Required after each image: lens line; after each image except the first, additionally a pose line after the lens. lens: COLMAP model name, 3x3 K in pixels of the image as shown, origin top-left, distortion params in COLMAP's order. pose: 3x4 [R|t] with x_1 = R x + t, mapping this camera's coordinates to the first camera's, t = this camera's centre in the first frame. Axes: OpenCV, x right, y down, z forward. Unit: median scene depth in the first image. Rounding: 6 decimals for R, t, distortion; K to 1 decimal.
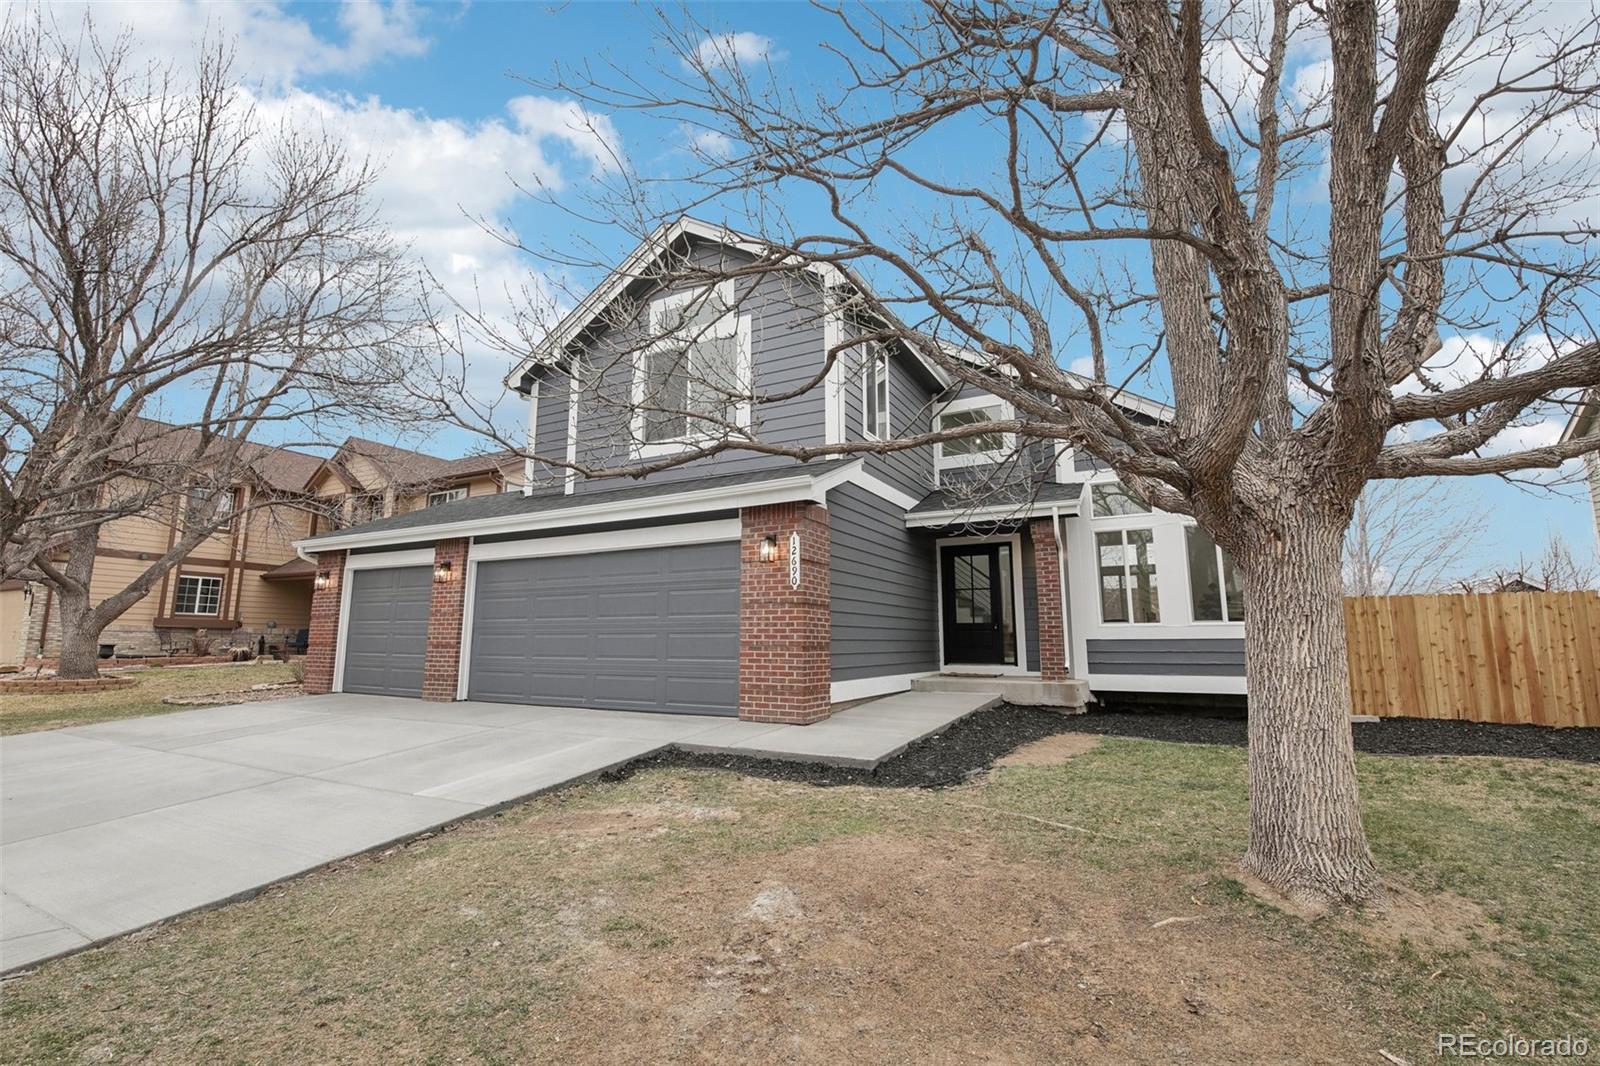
lens RADIAL K [[711.0, 0, 793.5], [0, 711.0, 522.6], [0, 0, 1]] dist [-0.002909, -0.000111]
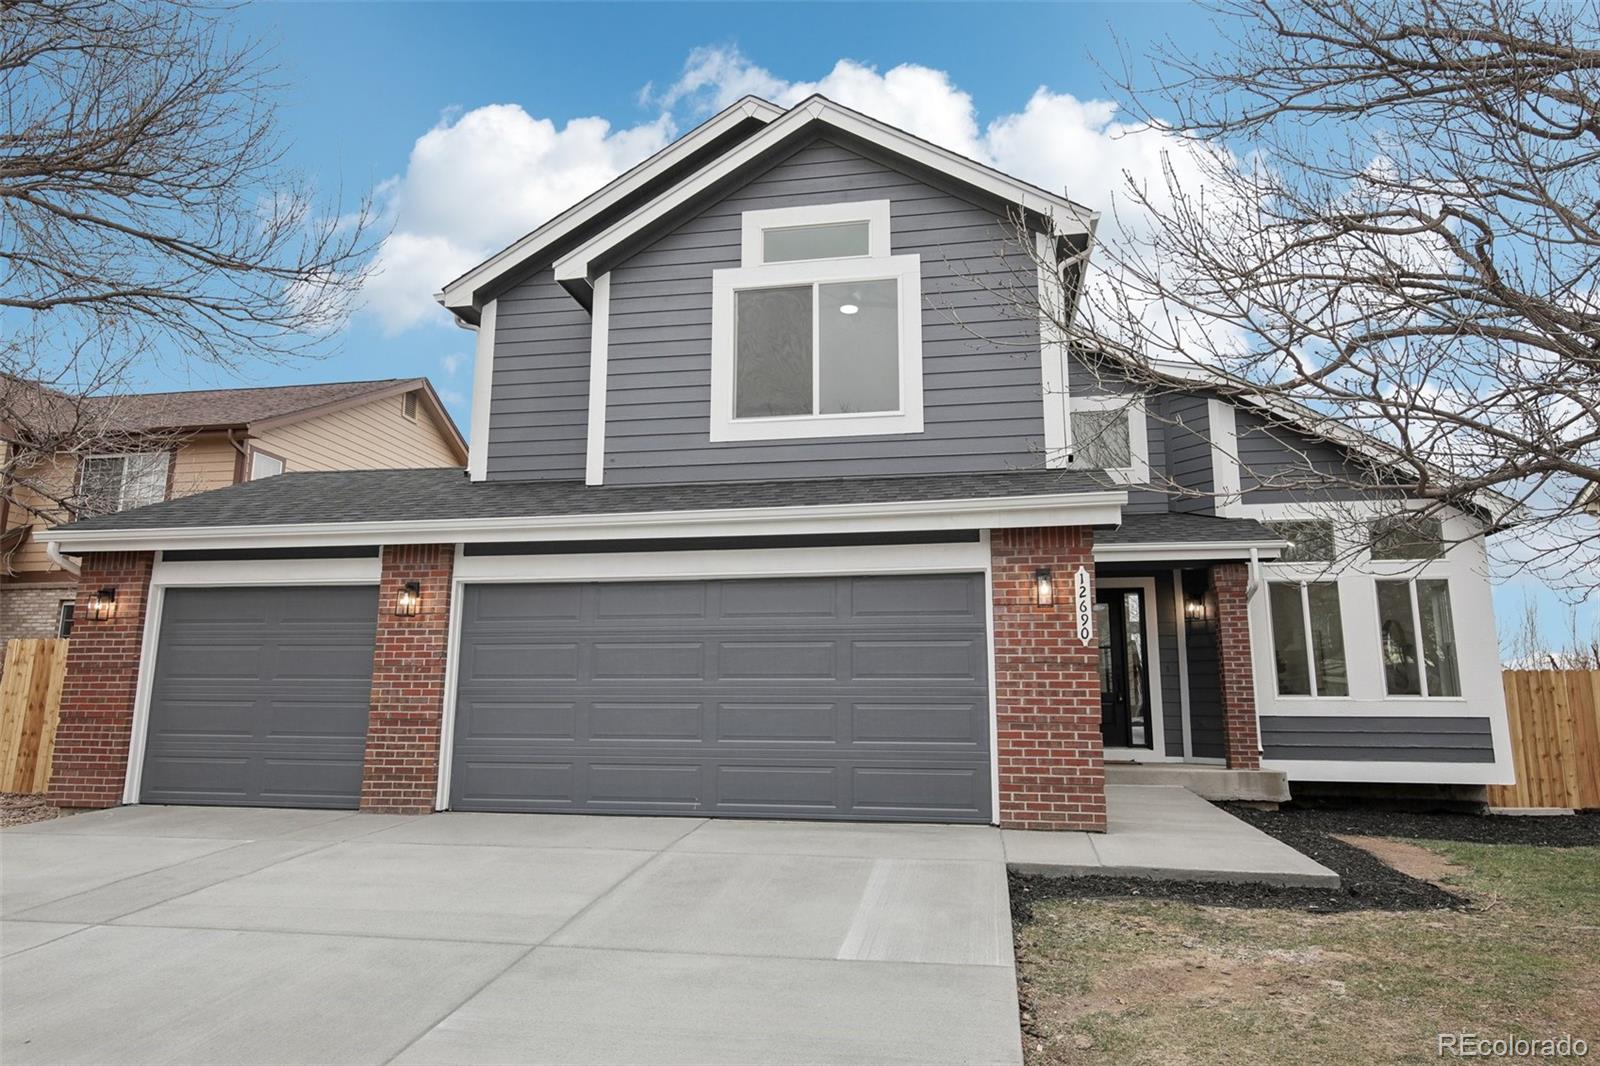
lens RADIAL K [[1005.8, 0, 800.0], [0, 1005.8, 533.0], [0, 0, 1]] dist [0.030922, -0.000786]
pose [[0.951141, 0.059769, 0.302917, -0.587935], [-0.056499, 0.998211, -0.019555, 0.015379], [-0.303544, 0.001485, 0.952816, 0.101716]]
